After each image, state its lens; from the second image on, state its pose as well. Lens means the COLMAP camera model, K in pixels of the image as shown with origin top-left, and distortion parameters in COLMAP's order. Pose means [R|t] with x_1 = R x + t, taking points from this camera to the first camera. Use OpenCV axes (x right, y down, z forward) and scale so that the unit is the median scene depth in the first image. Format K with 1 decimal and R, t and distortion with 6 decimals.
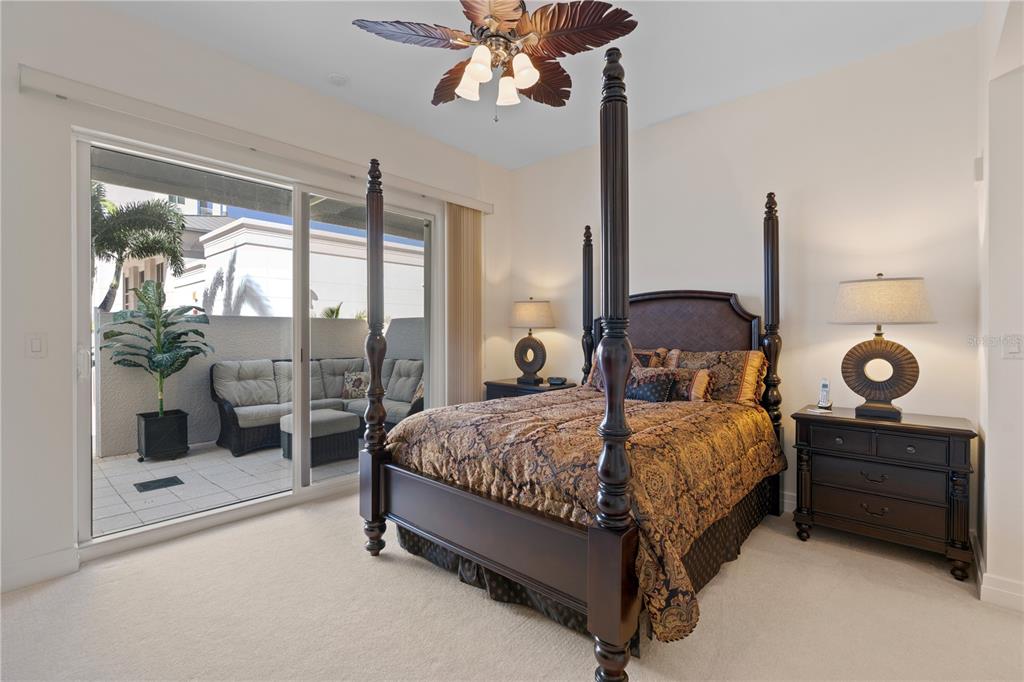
lens RADIAL K [[469.1, 0, 513.5], [0, 469.1, 329.7], [0, 0, 1]] dist [0.001242, 0.000942]
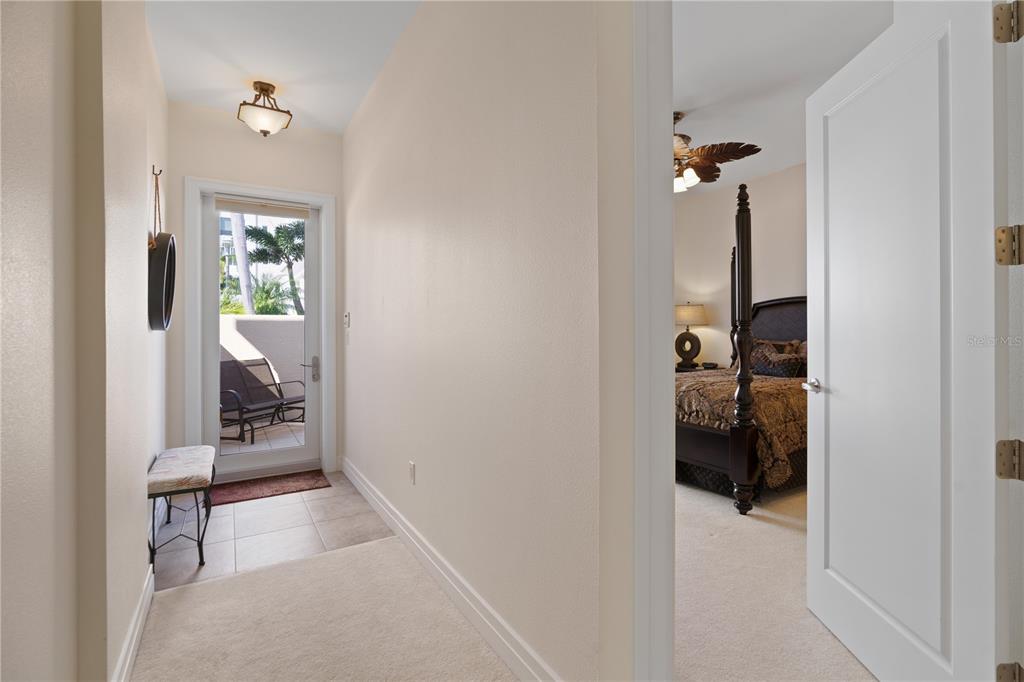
lens RADIAL K [[469.1, 0, 513.5], [0, 469.1, 329.7], [0, 0, 1]] dist [0.001242, 0.000942]
pose [[0.955838, -0.003412, -0.293876, -0.103242], [0.005610, 0.999962, 0.006635, -0.005240], [0.293842, -0.007991, 0.955821, -0.926670]]
